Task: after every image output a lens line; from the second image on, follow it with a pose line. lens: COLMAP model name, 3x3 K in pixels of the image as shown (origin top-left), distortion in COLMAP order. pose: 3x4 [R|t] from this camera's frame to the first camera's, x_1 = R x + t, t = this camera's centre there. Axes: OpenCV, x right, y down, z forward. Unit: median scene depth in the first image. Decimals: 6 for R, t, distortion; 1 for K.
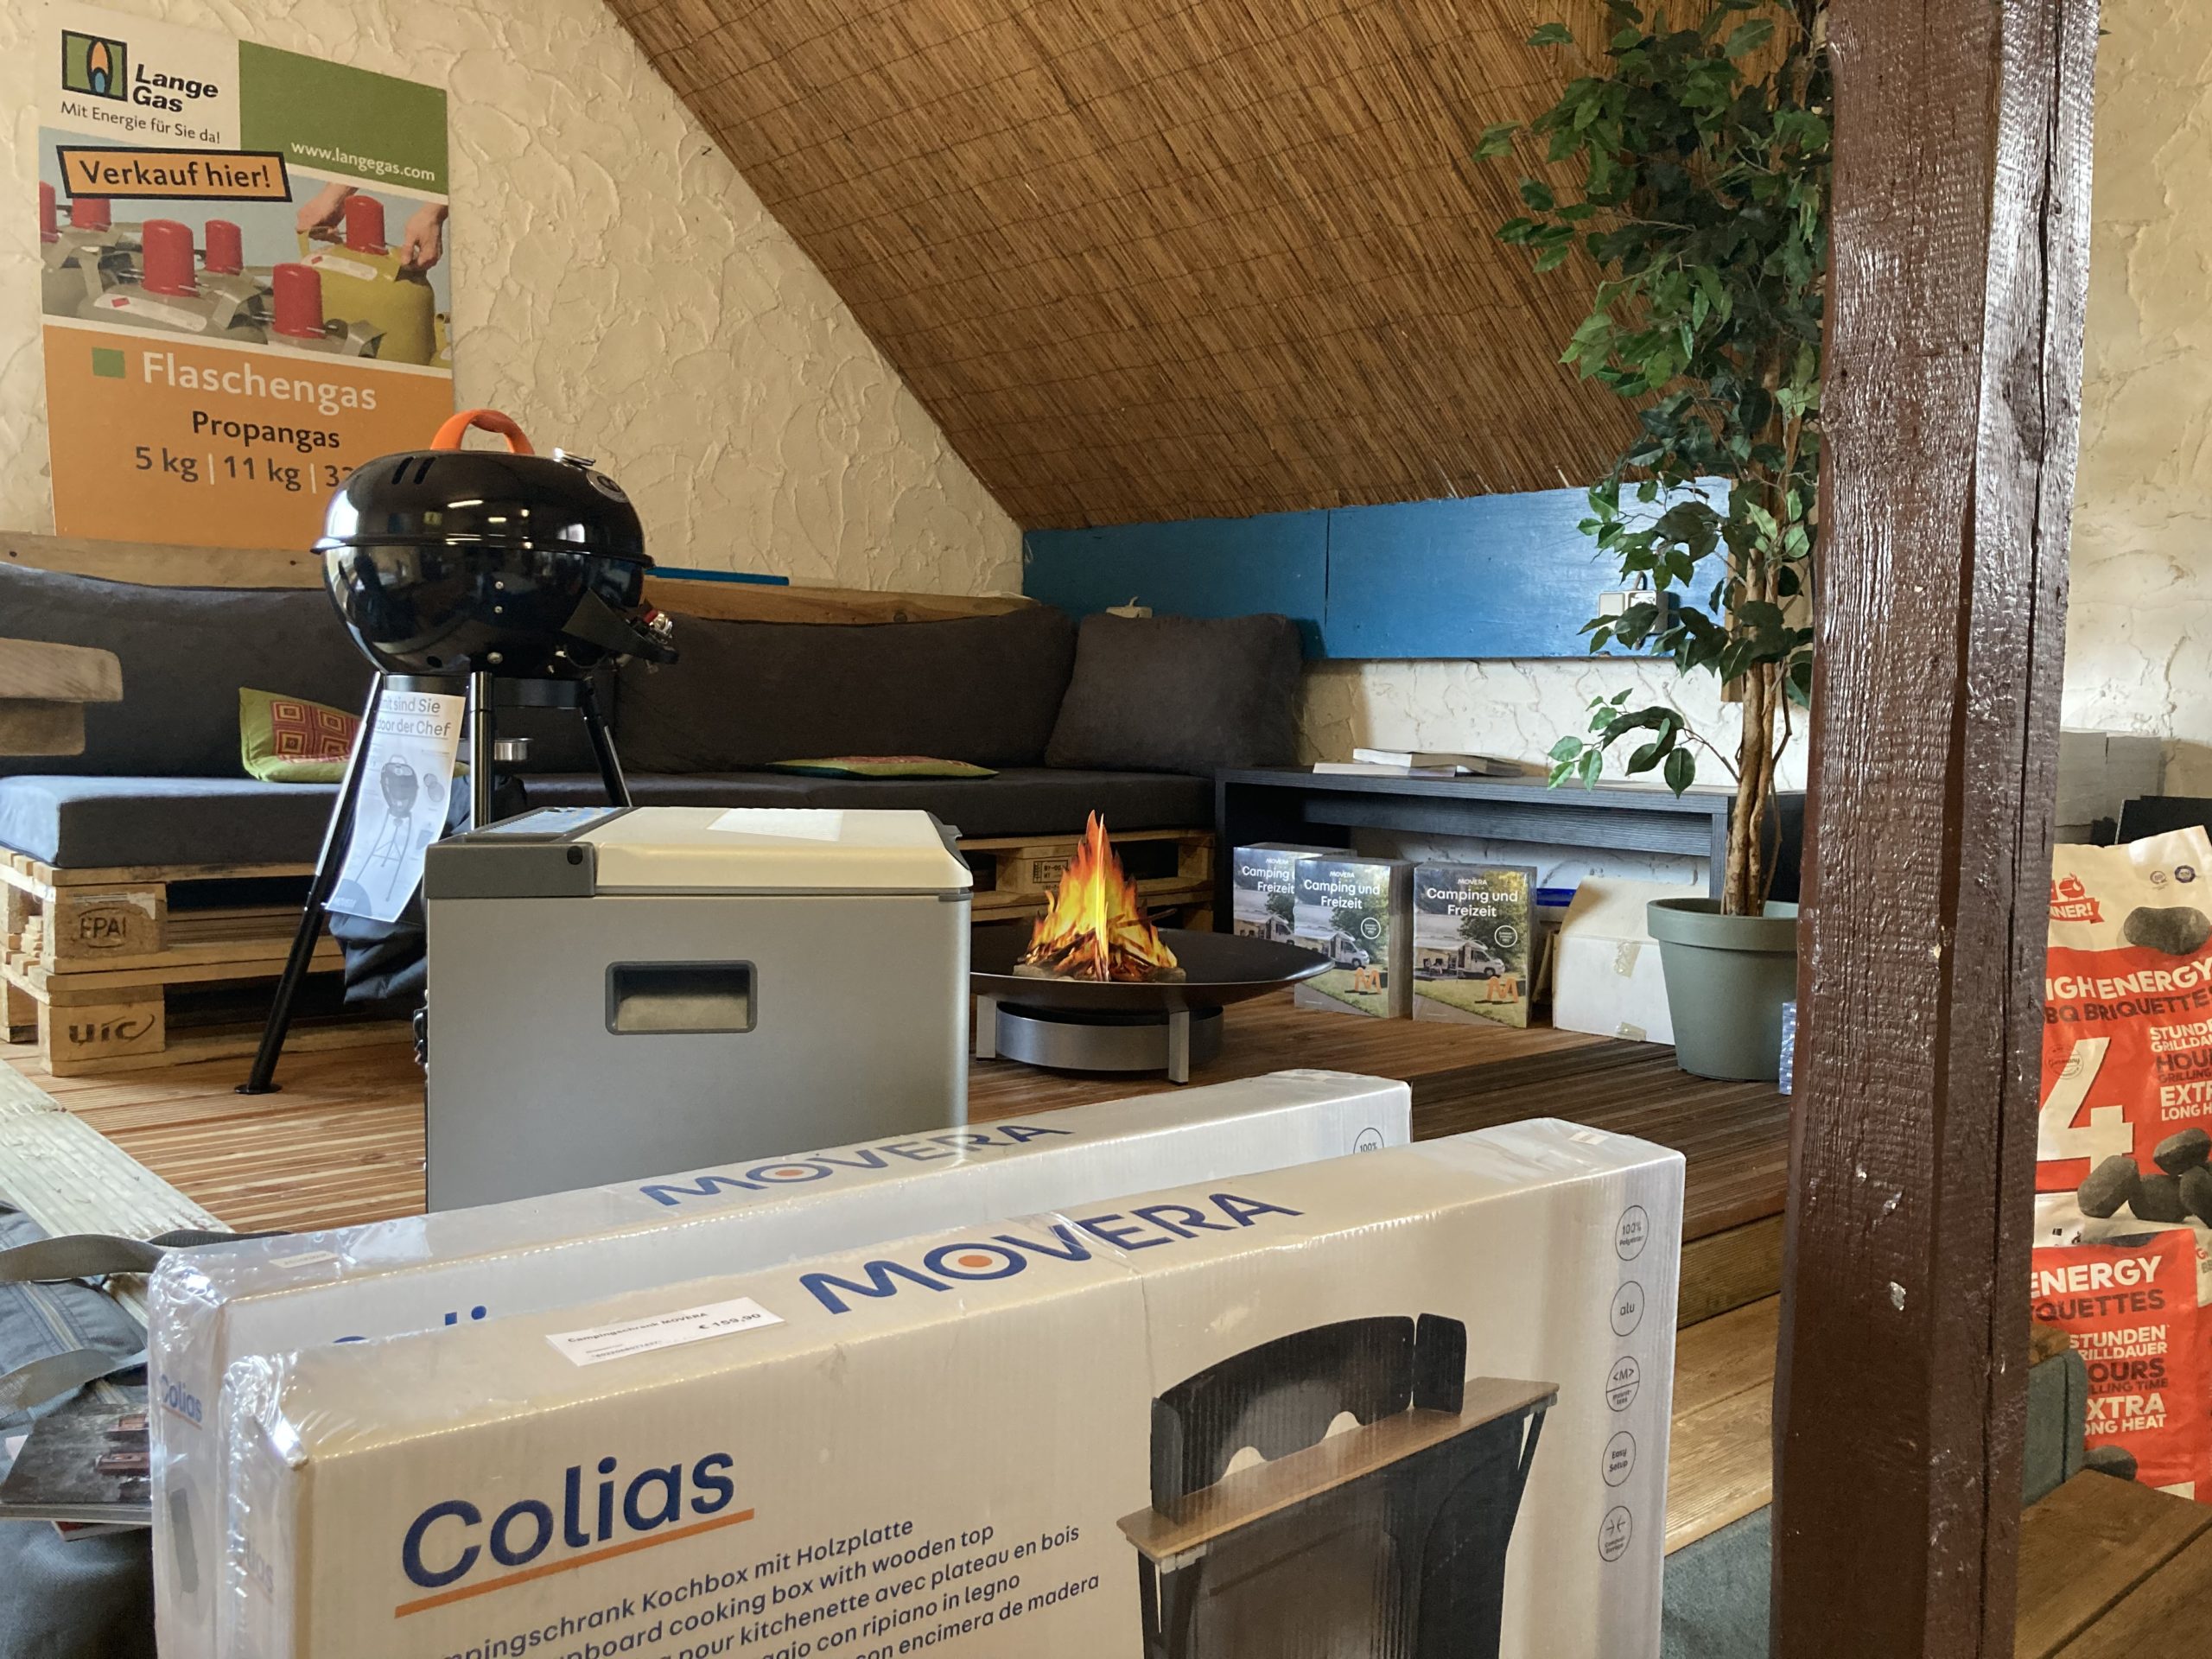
lens RADIAL K [[1819.8, 0, 1114.0], [0, 1819.8, 830.3], [0, 0, 1]] dist [0.032900, -0.030209]
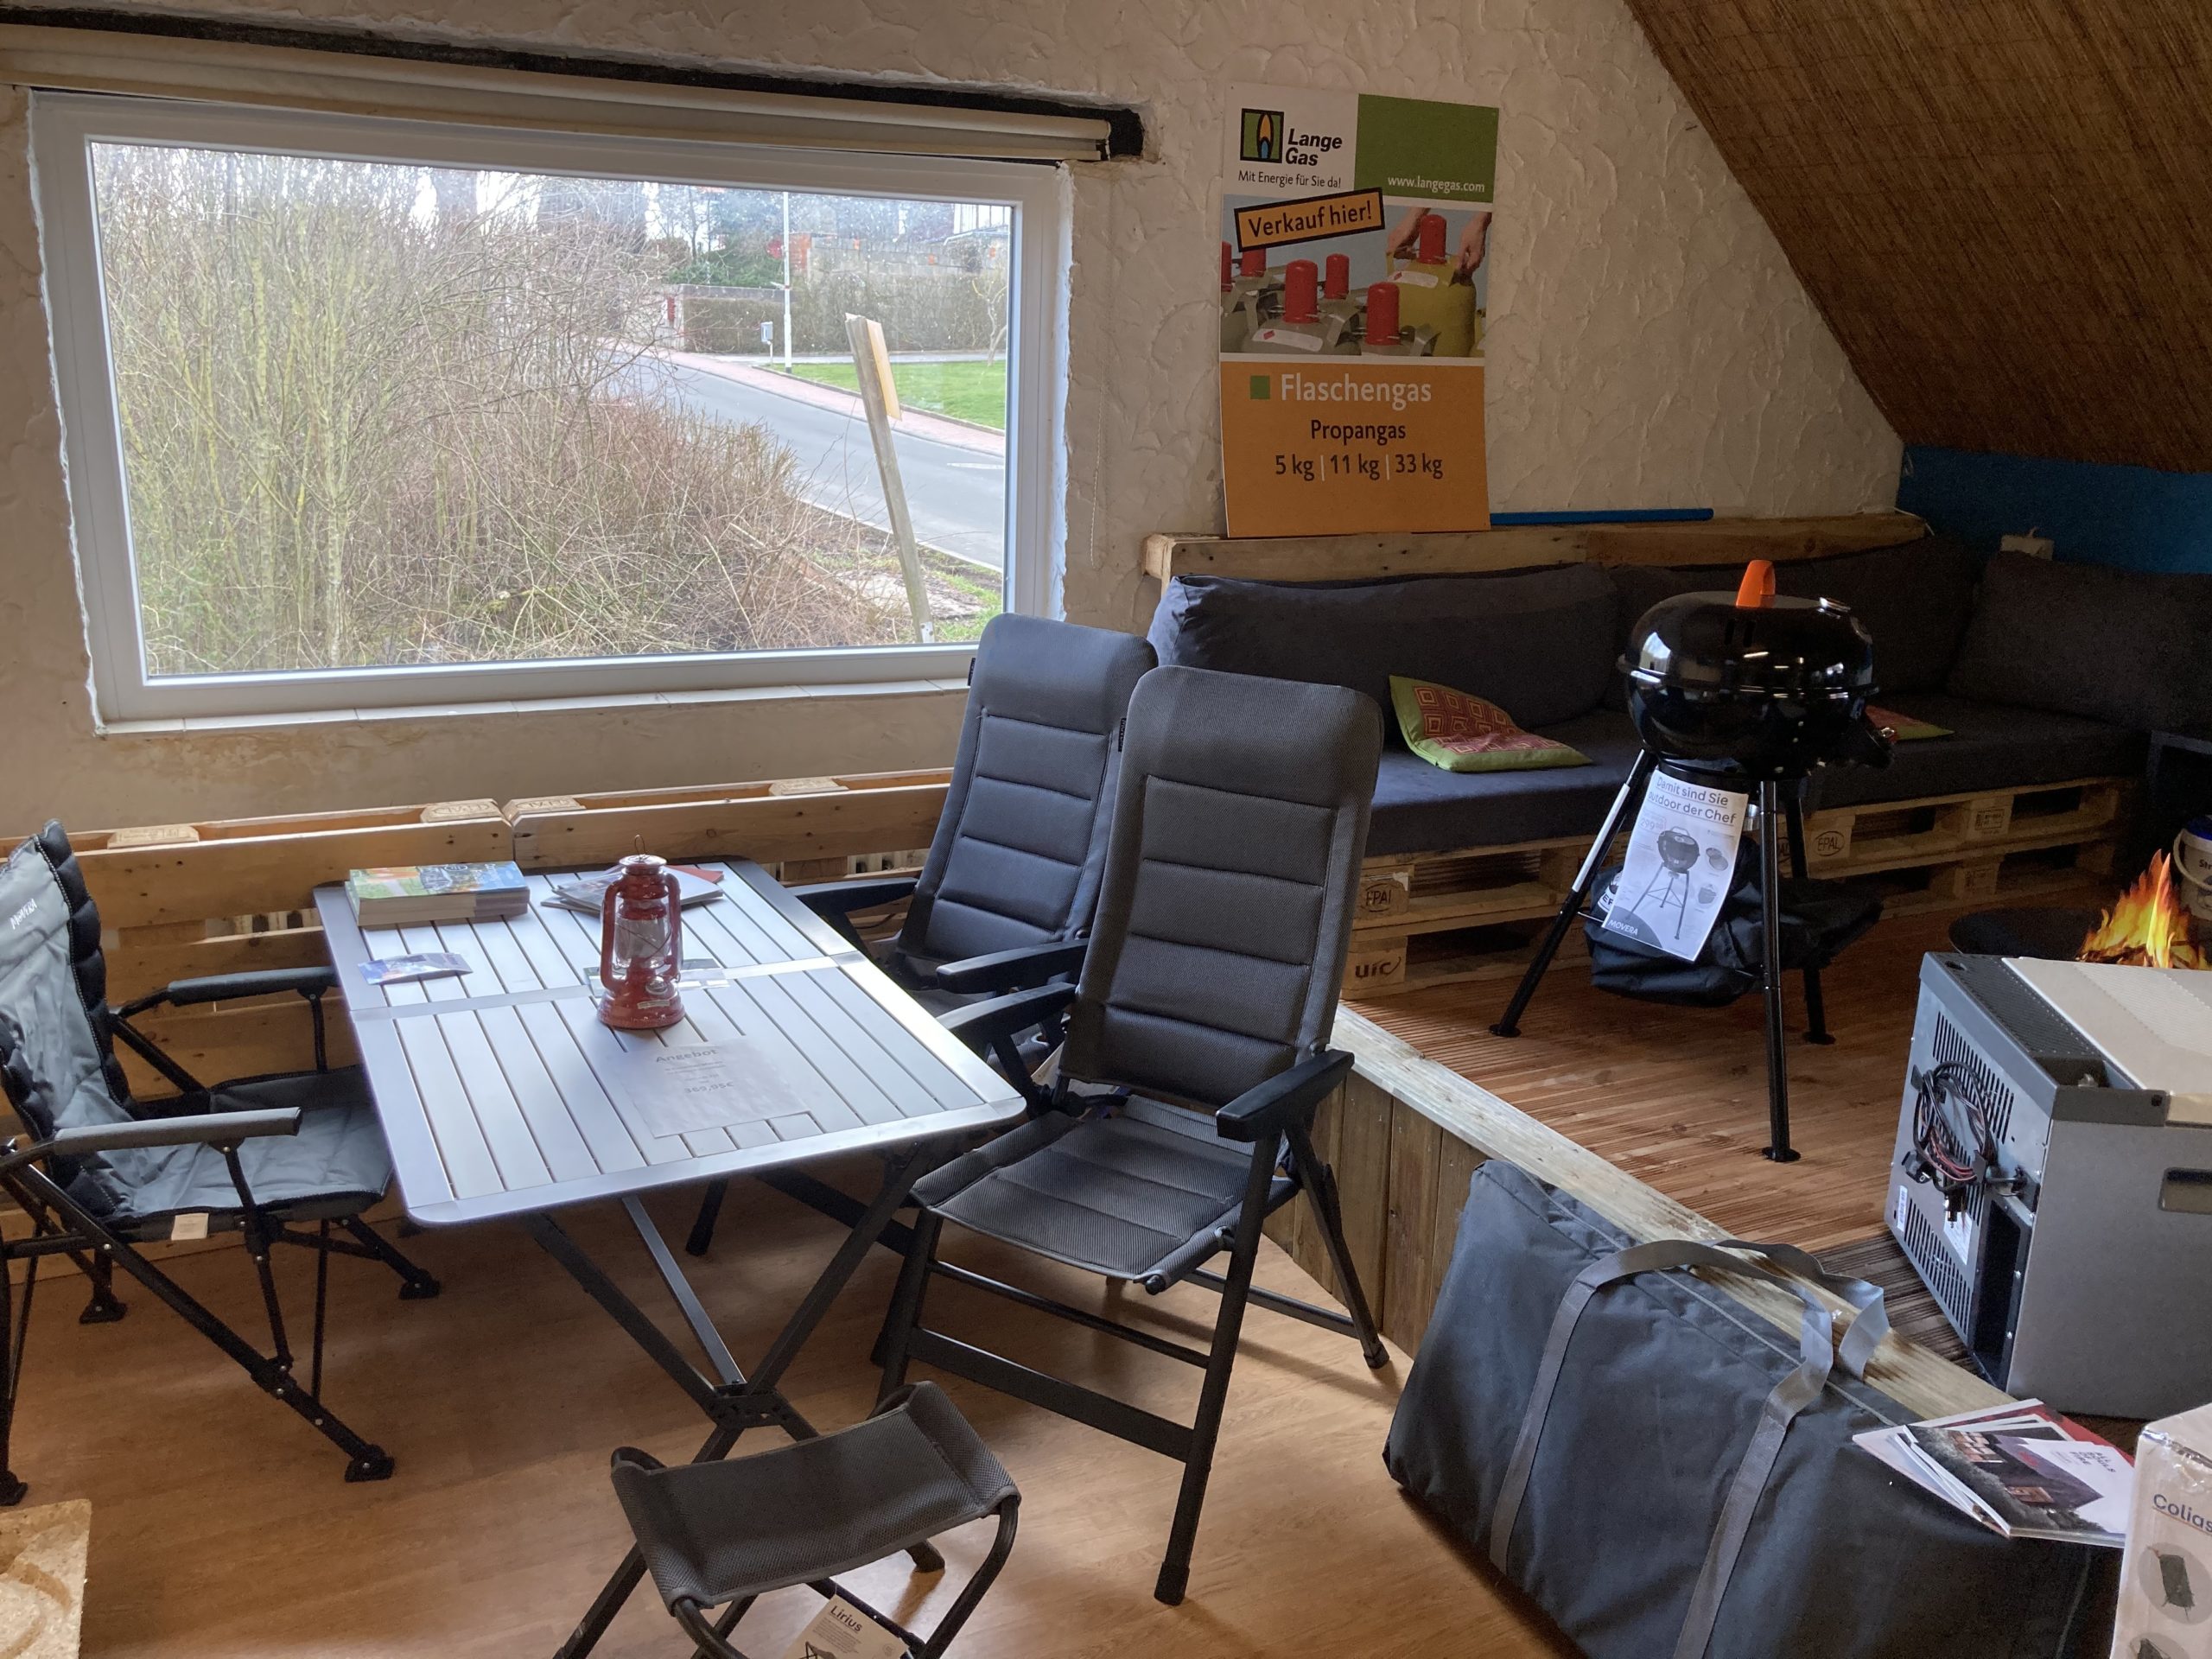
lens RADIAL K [[1819.8, 0, 1105.5], [0, 1819.8, 826.9], [0, 0, 1]] dist [0.032900, -0.030209]
pose [[0.967896, 0.077590, -0.239077, -0.314924], [-0.030704, 0.980537, 0.193920, -0.189452], [0.249470, -0.180353, 0.951440, -0.249968]]
